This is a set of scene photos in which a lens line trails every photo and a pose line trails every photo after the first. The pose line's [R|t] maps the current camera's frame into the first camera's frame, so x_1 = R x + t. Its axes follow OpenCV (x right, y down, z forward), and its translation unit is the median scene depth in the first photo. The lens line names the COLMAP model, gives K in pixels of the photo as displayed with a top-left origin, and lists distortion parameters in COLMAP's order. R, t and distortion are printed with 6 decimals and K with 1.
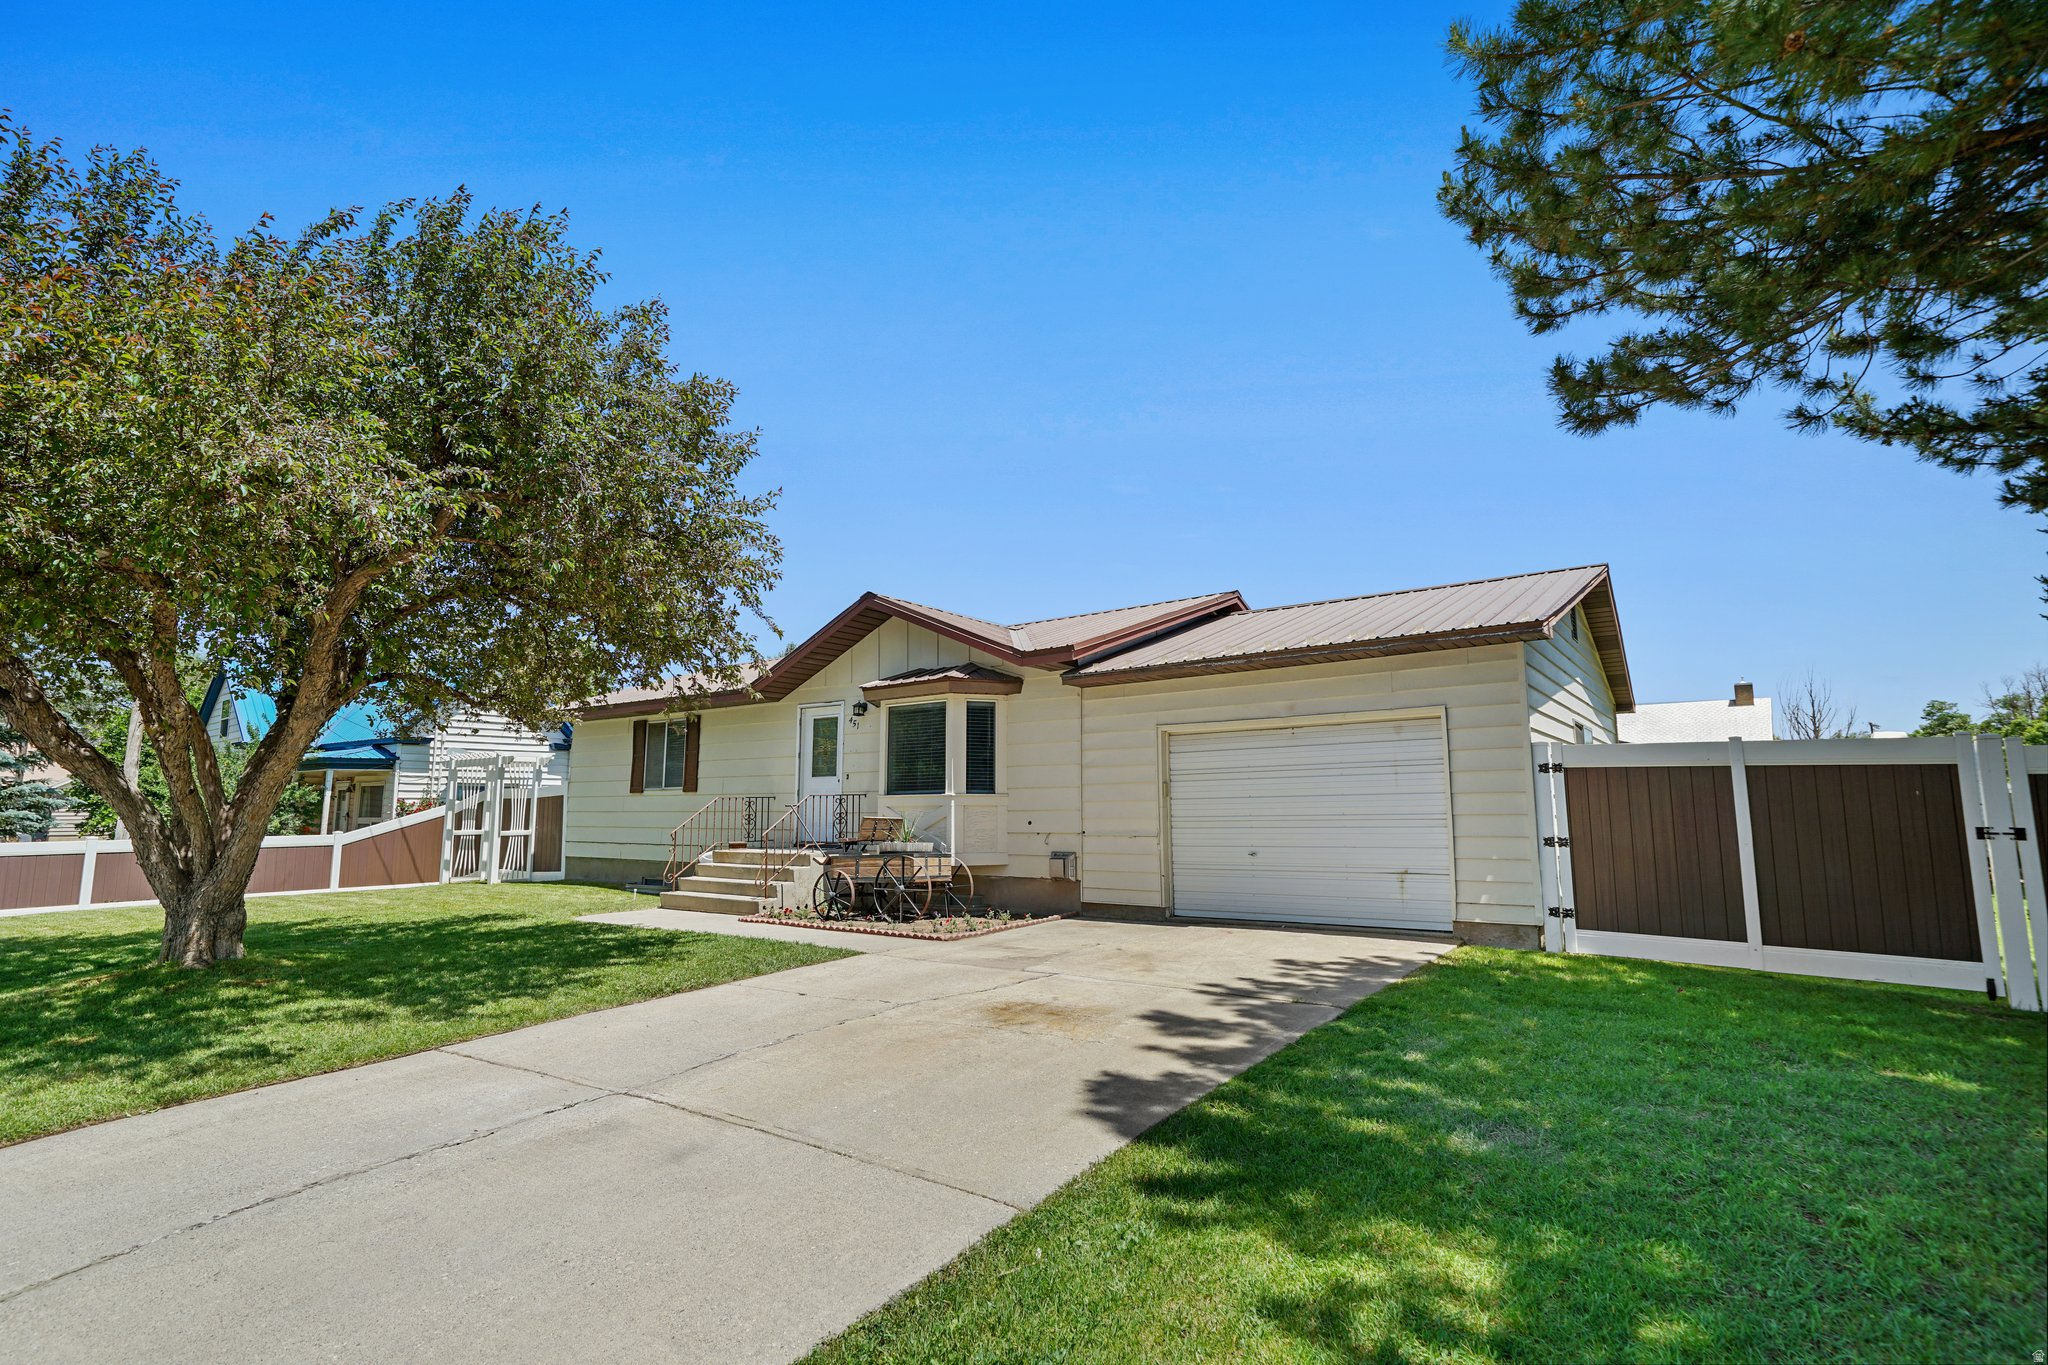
lens RADIAL K [[1016.2, 0, 1024.0], [0, 1016.2, 682.5], [0, 0, 1]] dist [-0.000722, -0.000011]
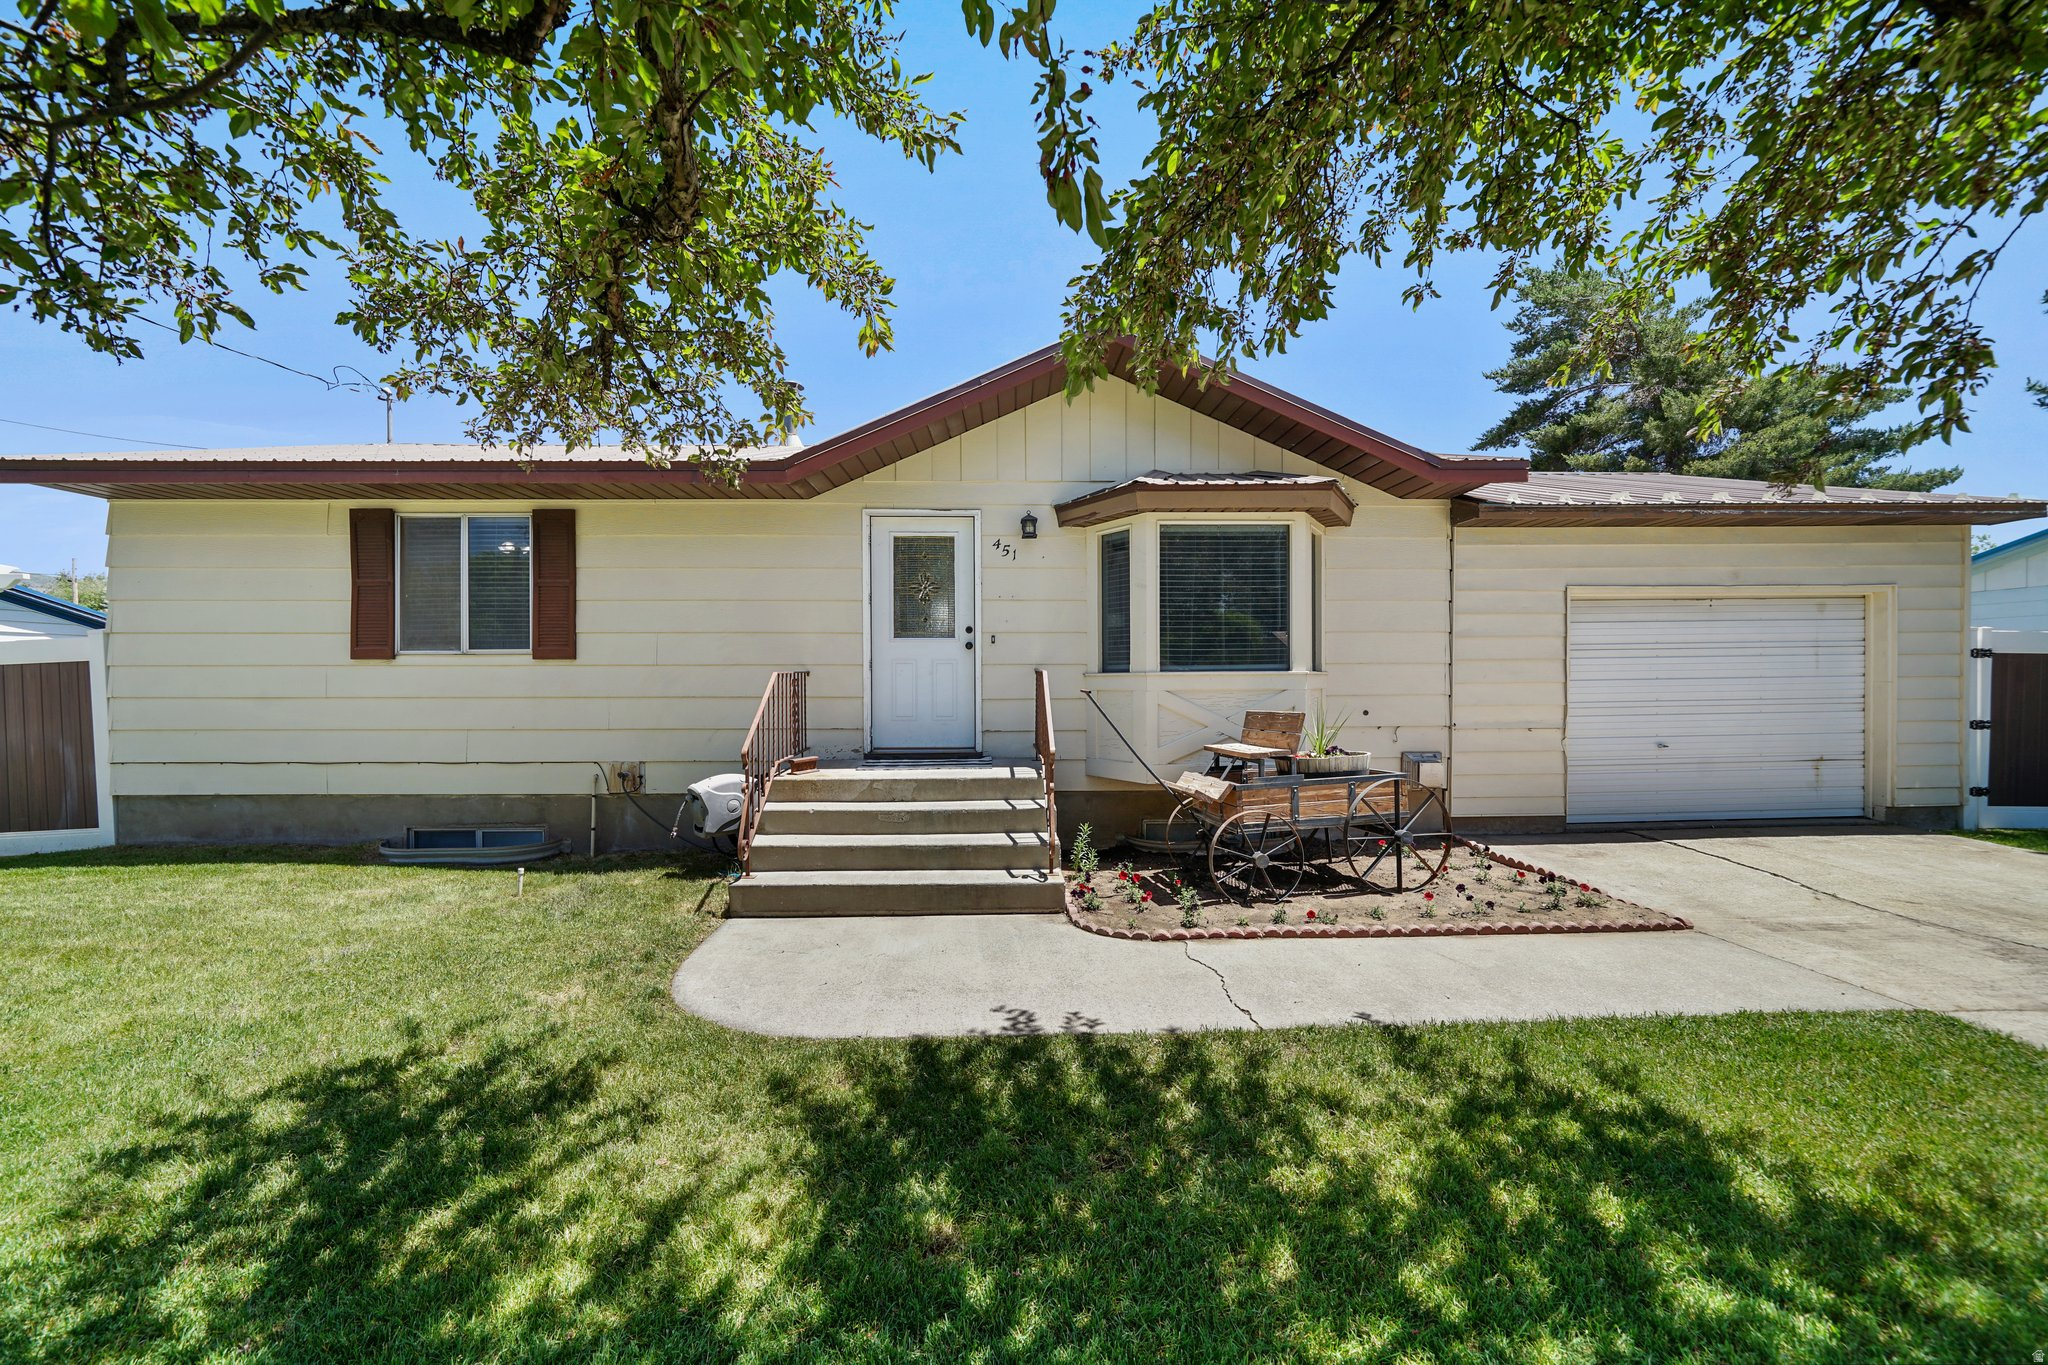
lens RADIAL K [[758.2, 0, 1024.0], [0, 758.2, 682.5], [0, 0, 1]] dist [-0.016337, -0.000083]
pose [[0.780181, -0.005555, 0.625529, -0.433124], [-0.077928, 0.991308, 0.105997, 0.068642], [-0.620681, -0.131443, 0.772967, 0.637878]]
